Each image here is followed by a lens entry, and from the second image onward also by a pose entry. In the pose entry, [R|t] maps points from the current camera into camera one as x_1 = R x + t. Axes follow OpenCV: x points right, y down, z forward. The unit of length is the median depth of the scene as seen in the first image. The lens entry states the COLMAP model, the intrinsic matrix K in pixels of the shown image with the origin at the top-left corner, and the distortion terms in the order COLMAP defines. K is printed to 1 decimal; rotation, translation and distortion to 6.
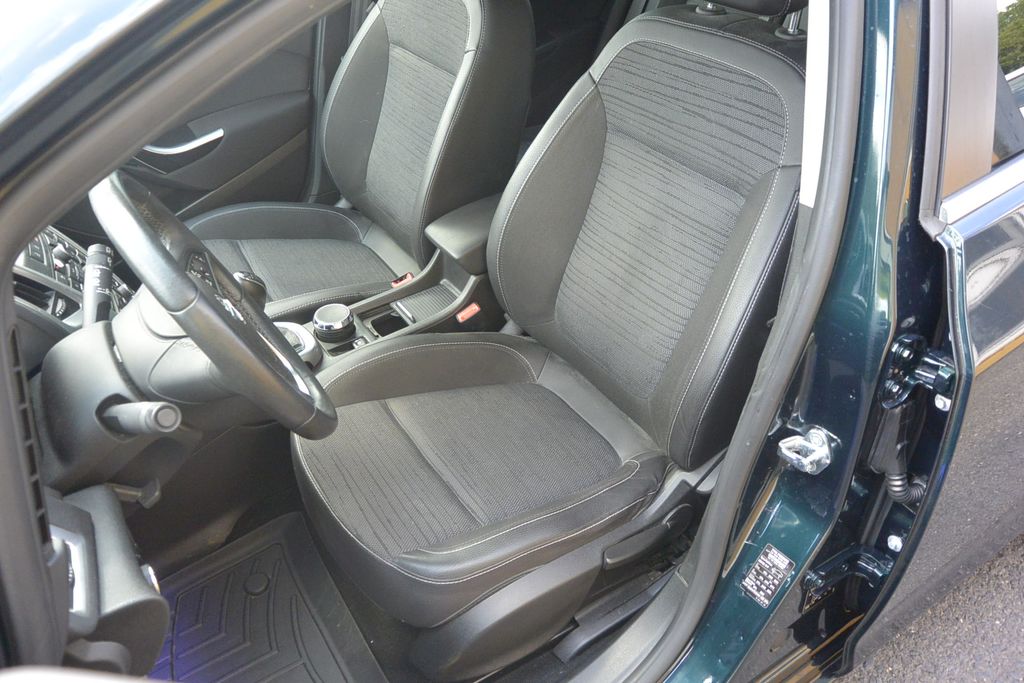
lens RADIAL K [[779.7, 0, 512.3], [0, 779.7, 340.0], [0, 0, 1]] dist [-0.006137, 0.012536]
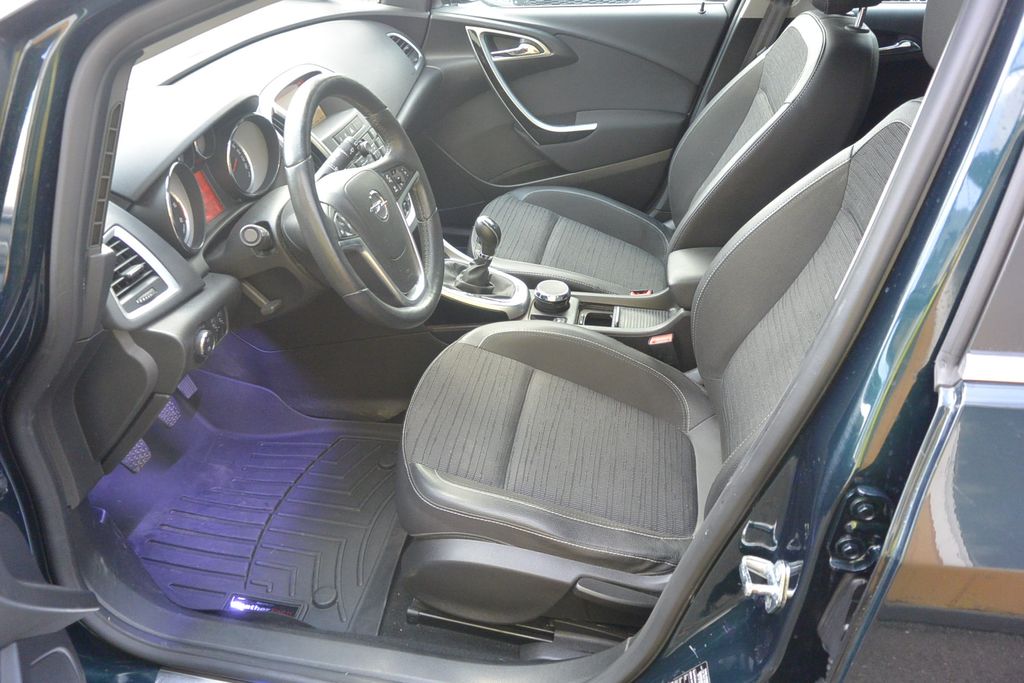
lens RADIAL K [[779.7, 0, 512.8], [0, 779.7, 342.9], [0, 0, 1]] dist [-0.006137, 0.012536]
pose [[0.738551, 0.416357, -0.530273, 0.338506], [-0.450250, 0.890017, 0.071721, -0.017434], [0.501814, 0.185786, 0.844788, 0.053805]]
